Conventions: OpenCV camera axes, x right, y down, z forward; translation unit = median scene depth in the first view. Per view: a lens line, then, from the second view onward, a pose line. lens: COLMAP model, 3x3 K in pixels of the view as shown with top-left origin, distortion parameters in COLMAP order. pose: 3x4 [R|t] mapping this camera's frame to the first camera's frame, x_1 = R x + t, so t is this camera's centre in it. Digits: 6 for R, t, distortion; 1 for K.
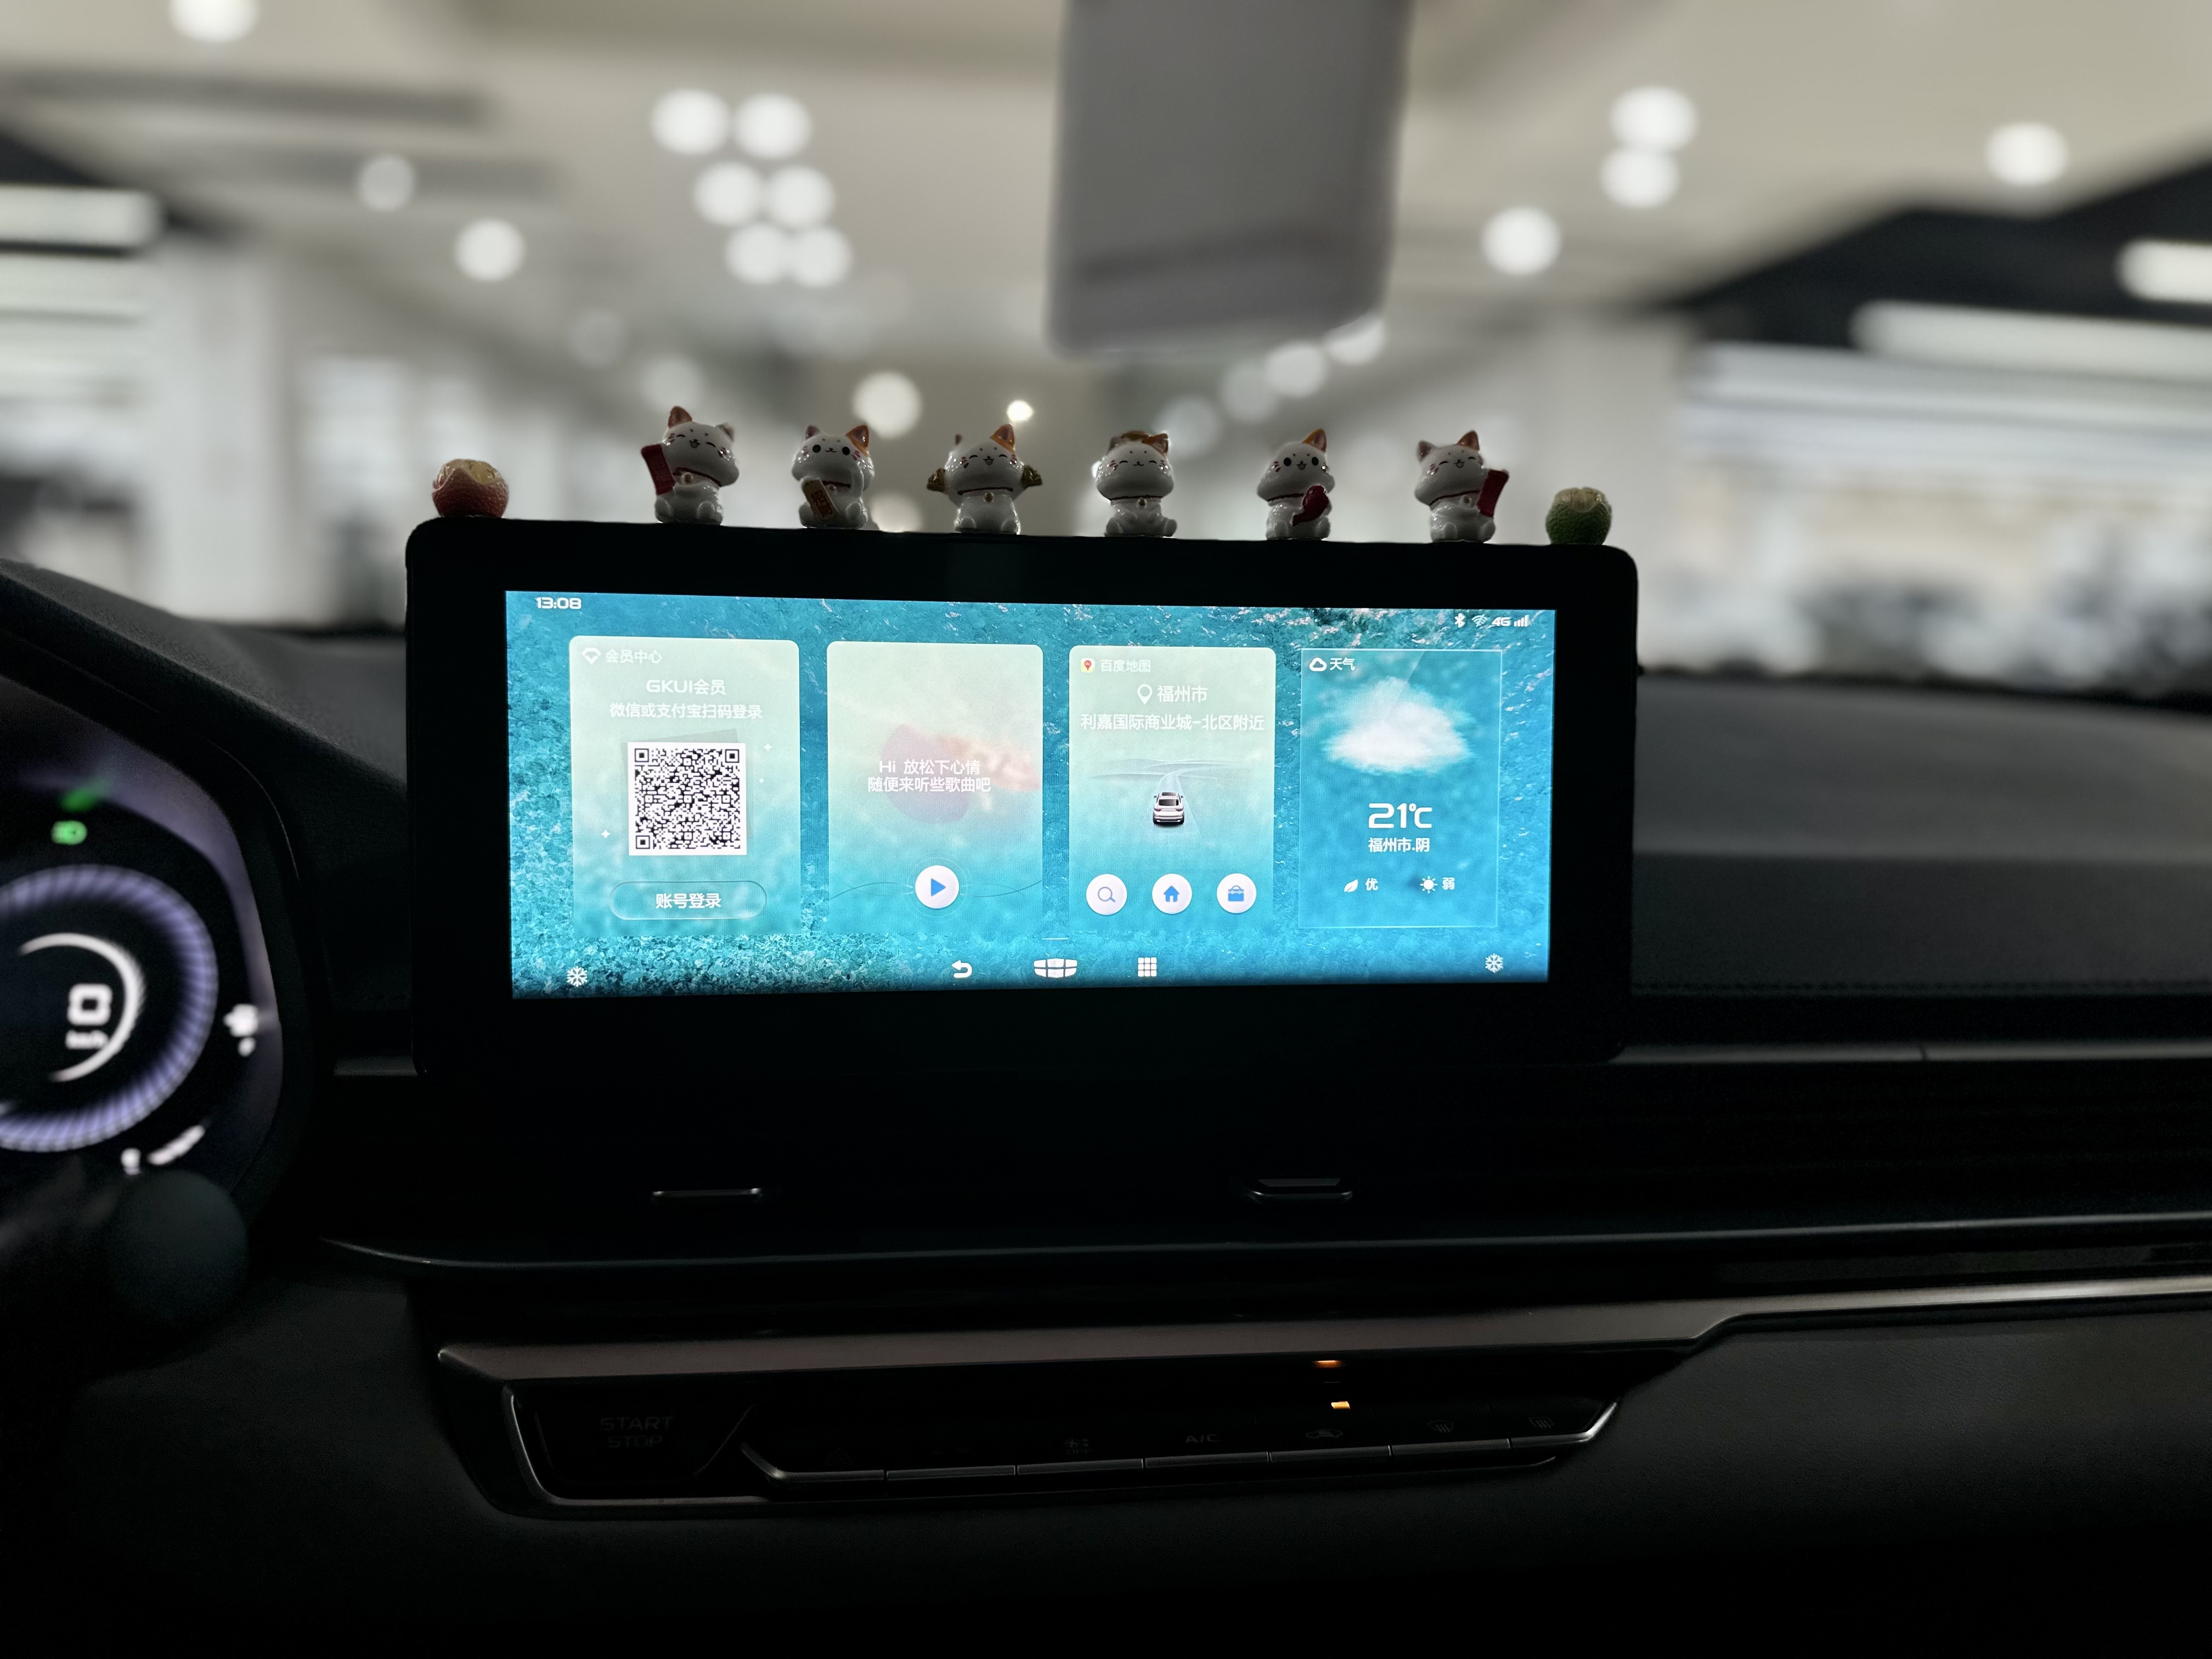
lens RADIAL K [[1550.9, 0, 1106.0], [0, 1550.9, 858.6], [0, 0, 1]] dist [0.083923, -0.141618]
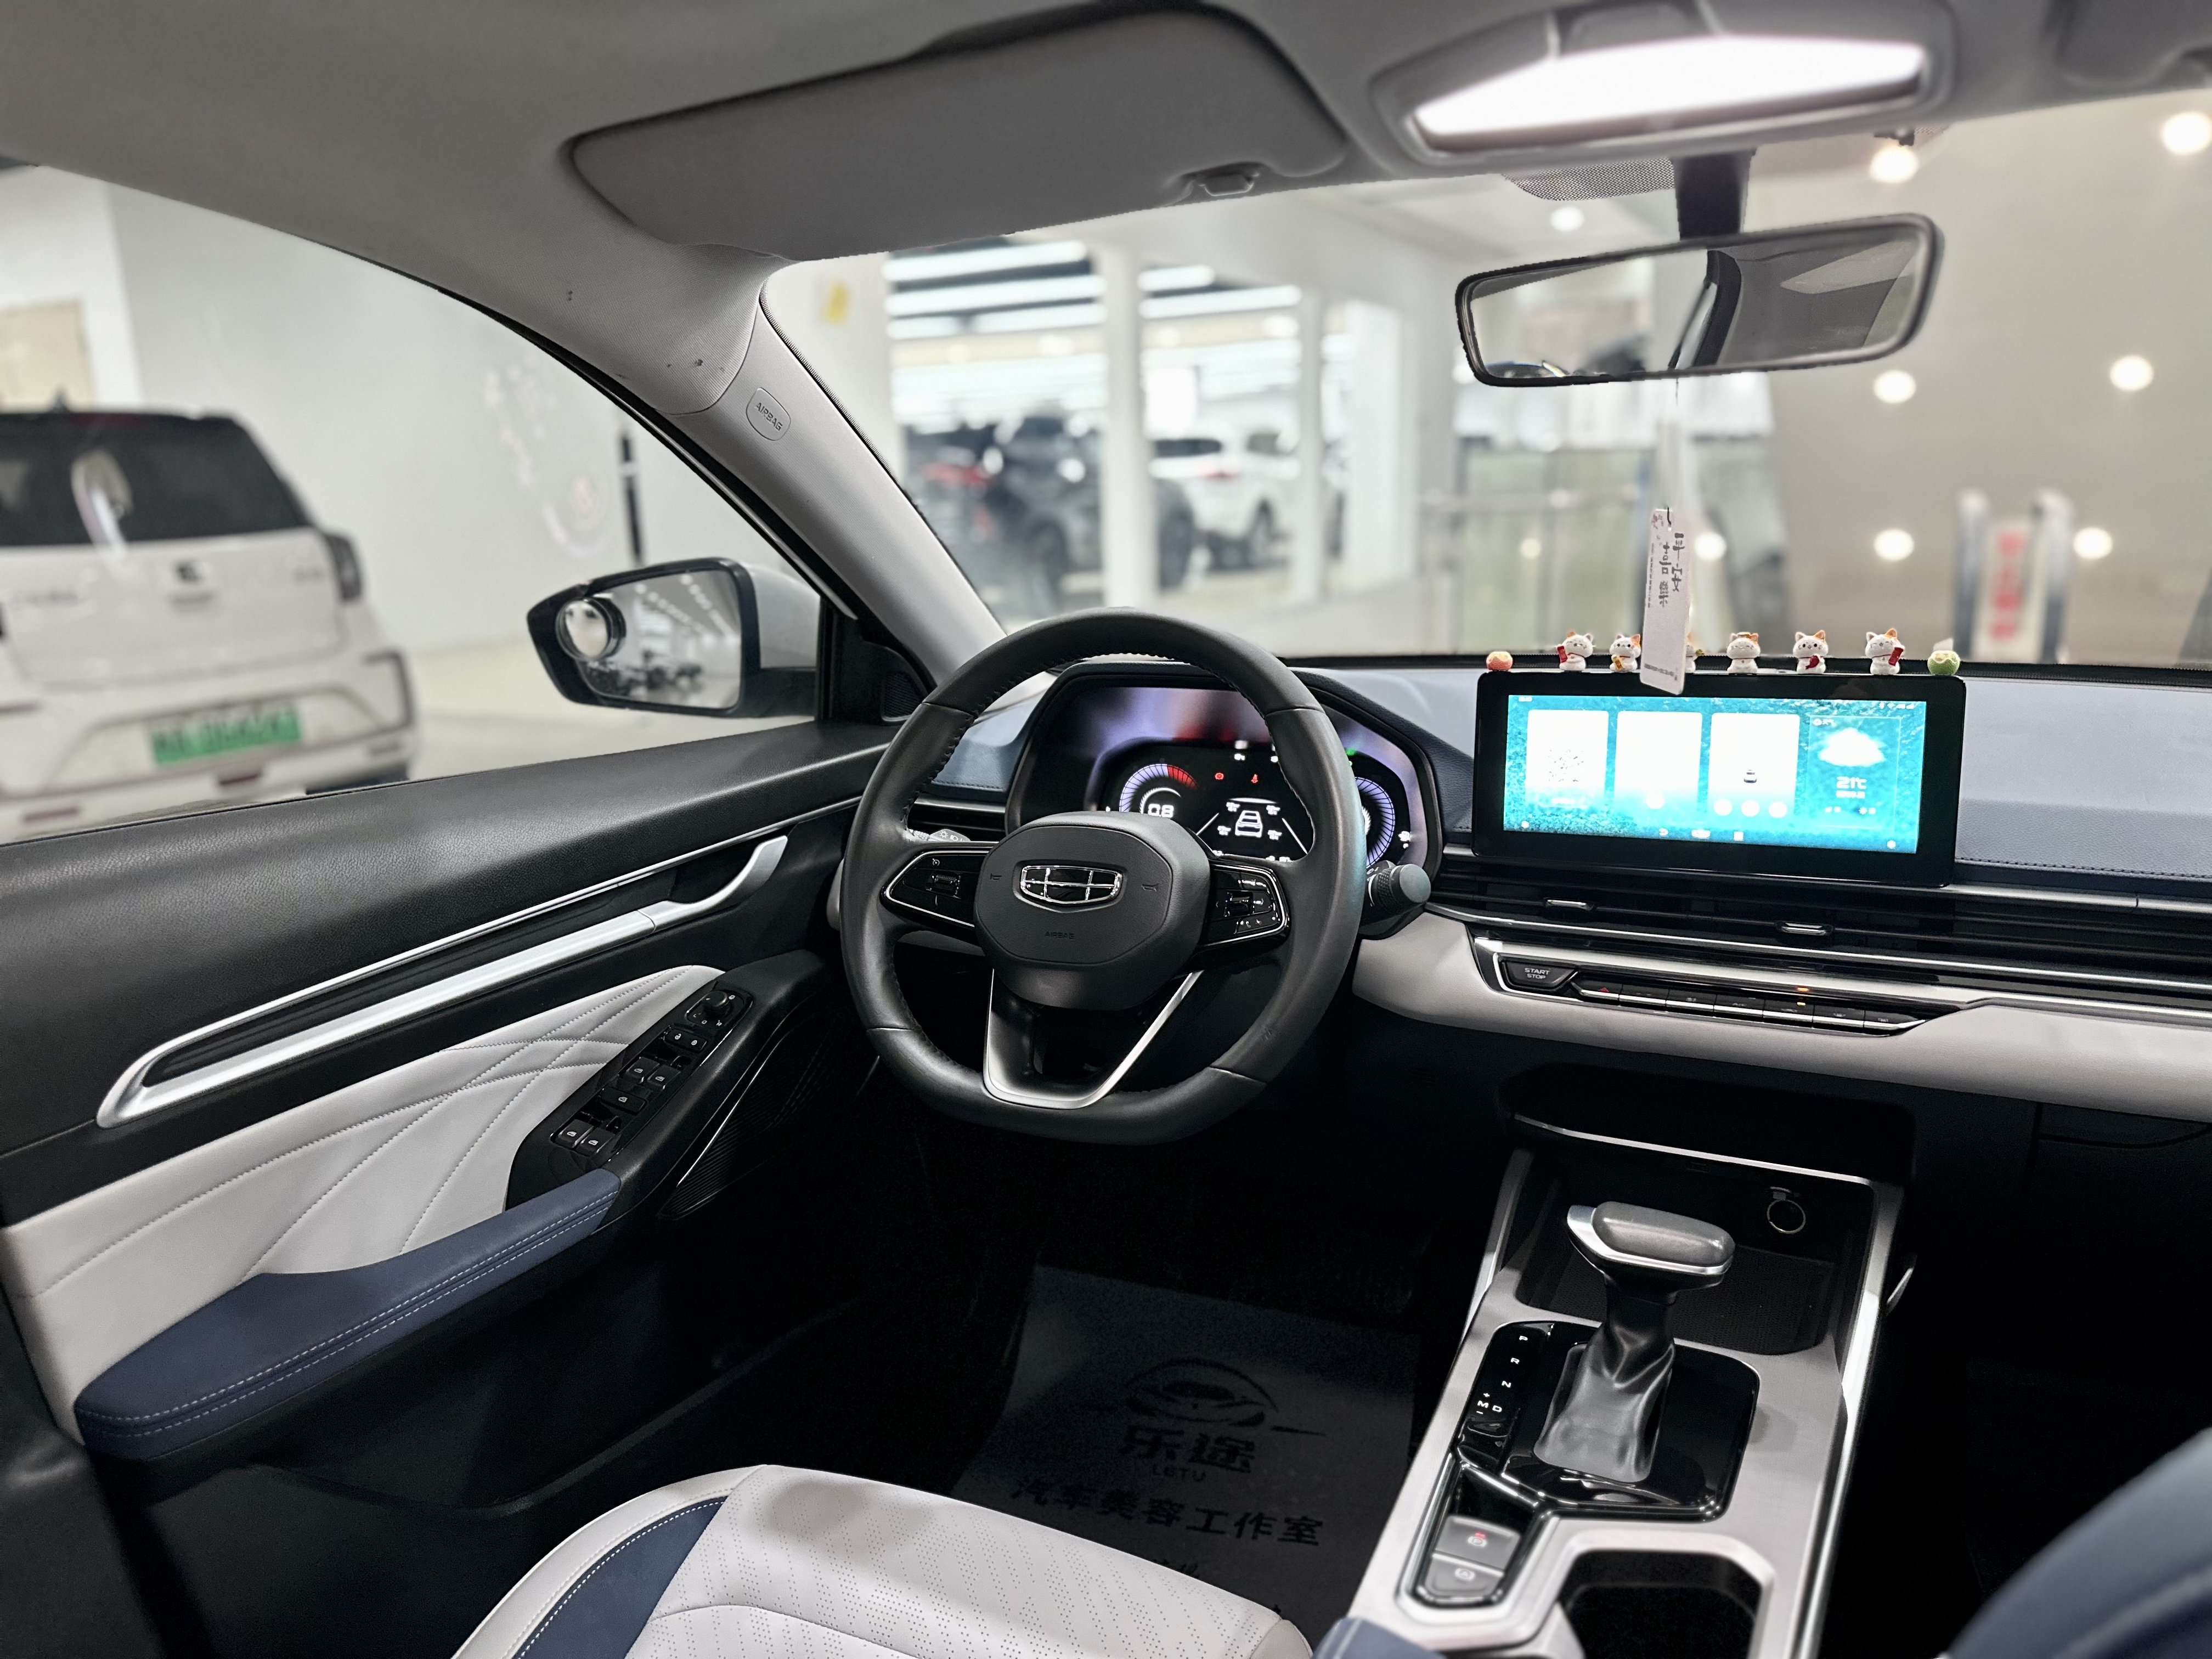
lens RADIAL K [[1567.6, 0, 1081.8], [0, 1567.6, 822.2], [0, 0, 1]] dist [0.007398, 0.002886]
pose [[0.816494, 0.063311, -0.573872, 0.635578], [-0.034174, 0.997526, 0.061428, -0.077877], [0.576342, -0.030545, 0.816638, -1.783248]]
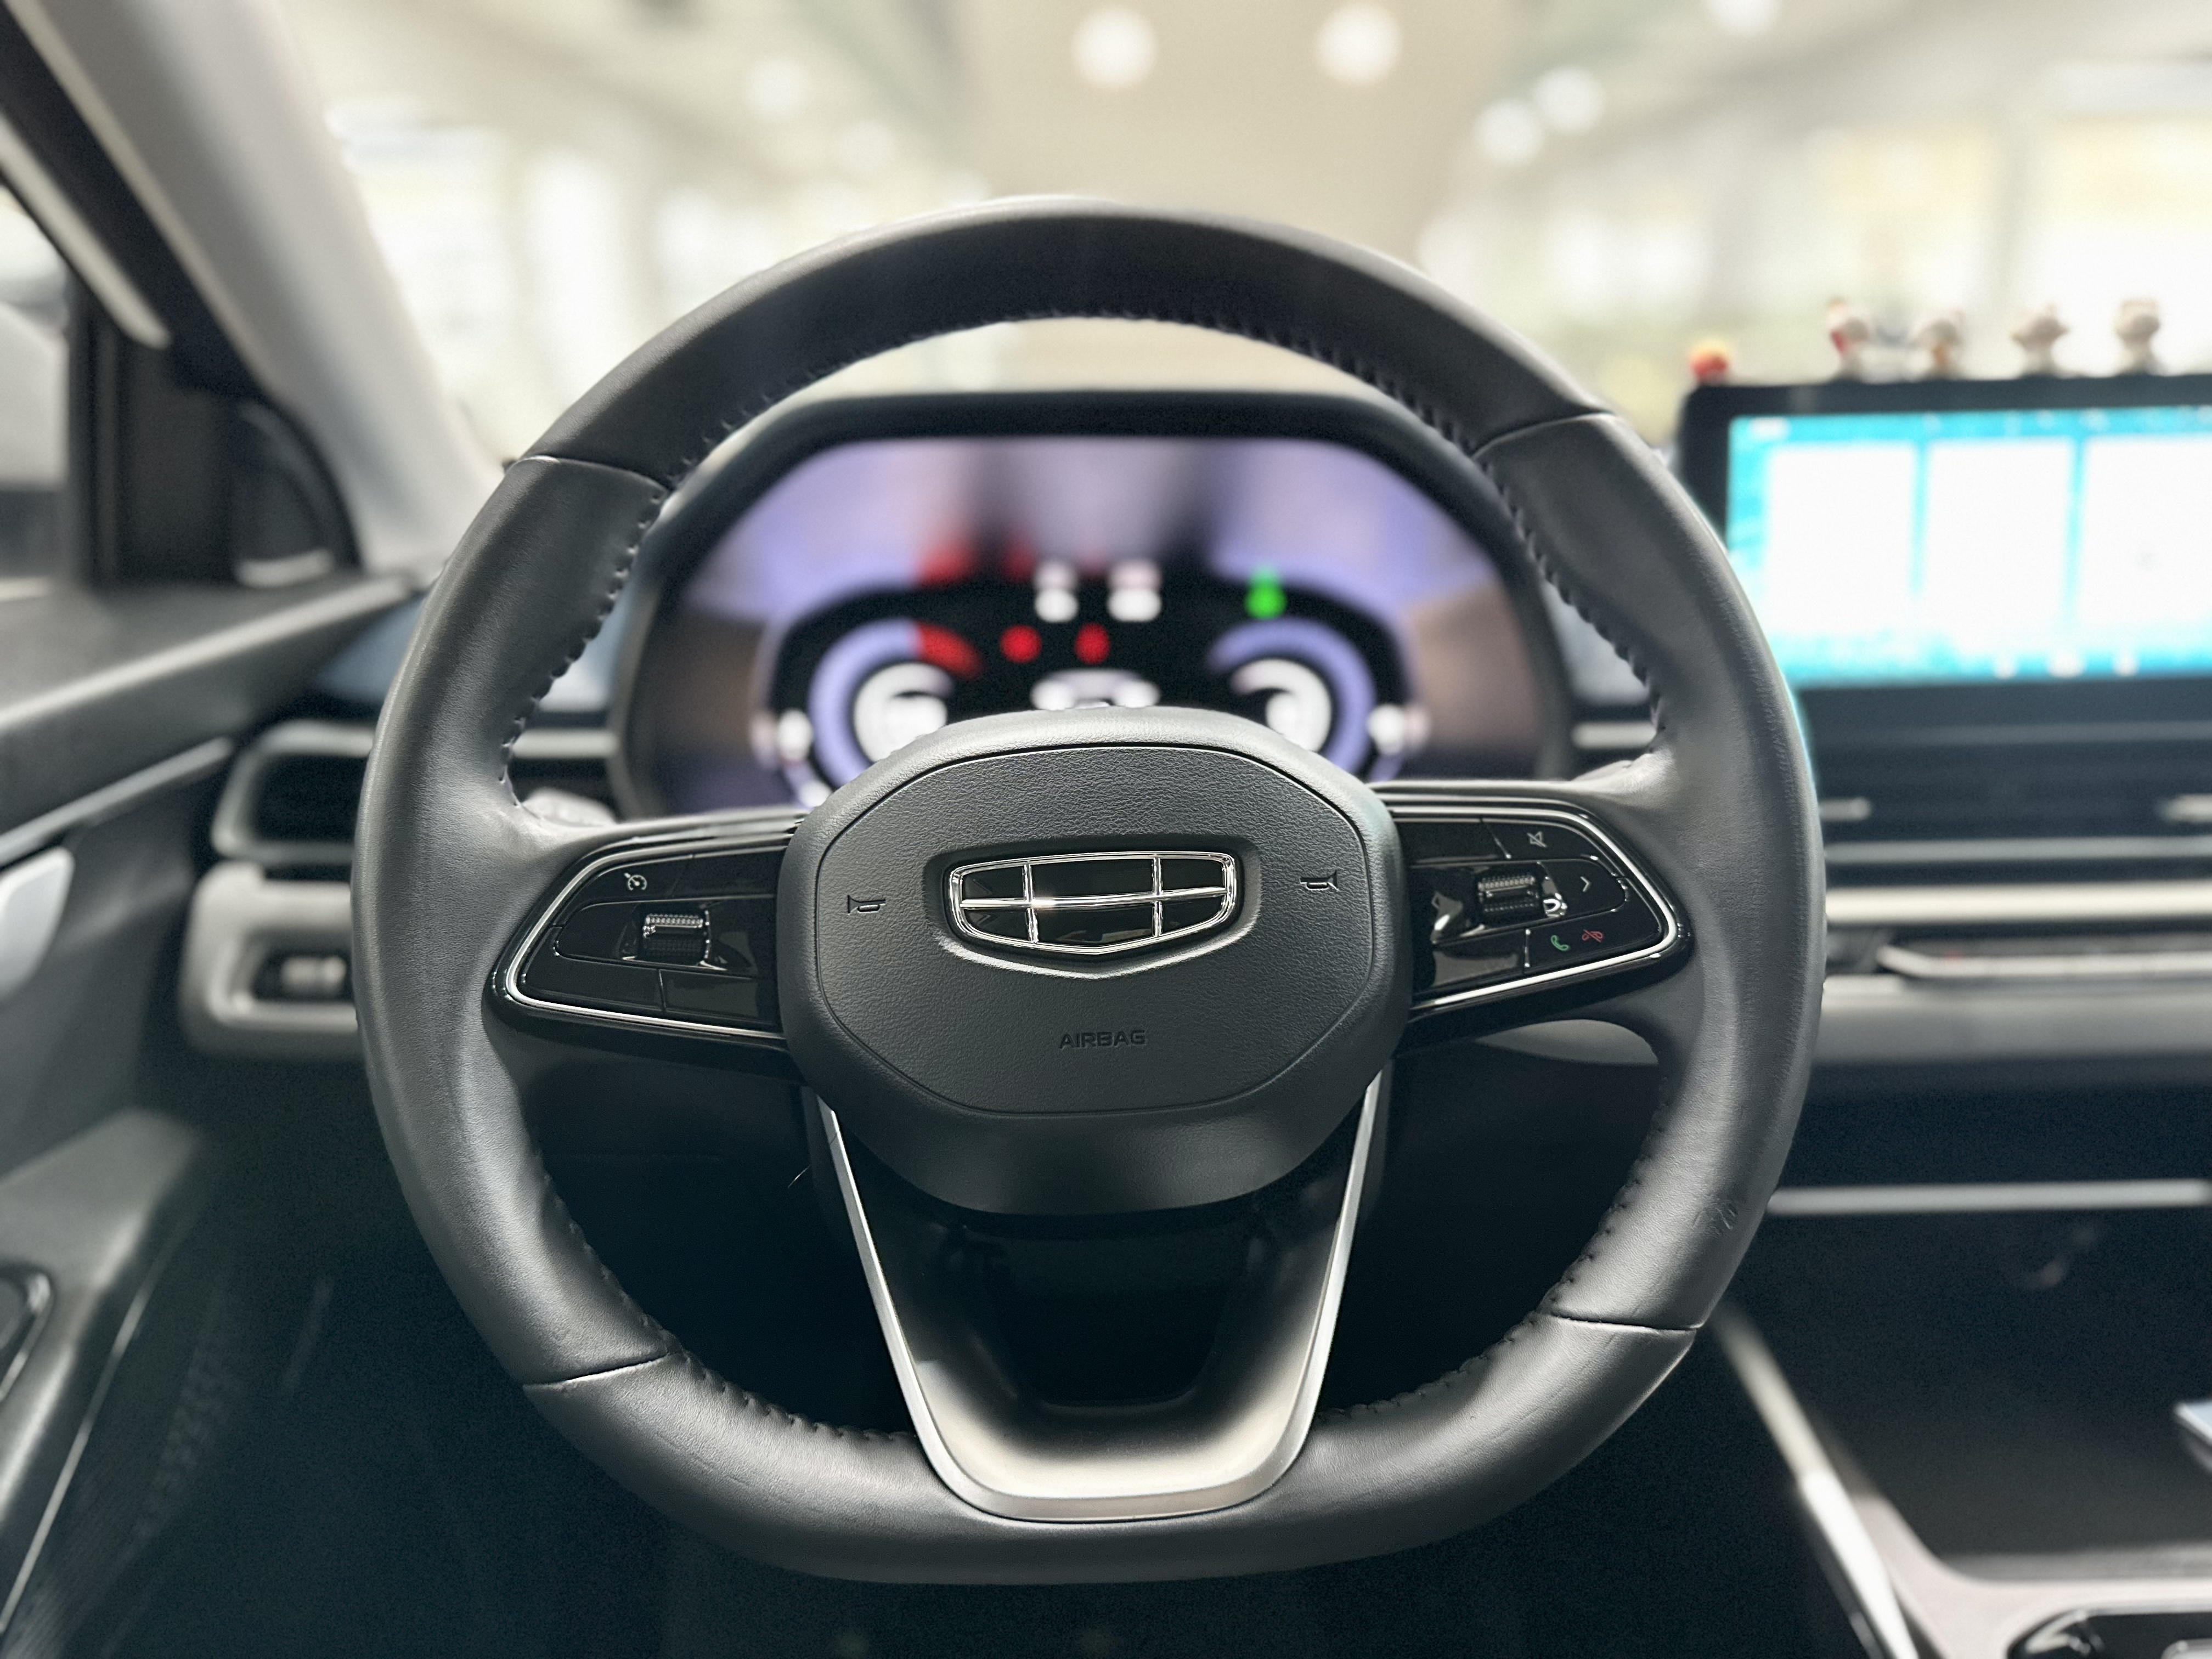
lens RADIAL K [[1550.9, 0, 1106.0], [0, 1550.9, 858.6], [0, 0, 1]] dist [0.083923, -0.141618]
pose [[0.991093, -0.014621, -0.132364, -0.743288], [0.031804, 0.991180, 0.128651, 0.034777], [0.129316, -0.131715, 0.982817, -0.622900]]
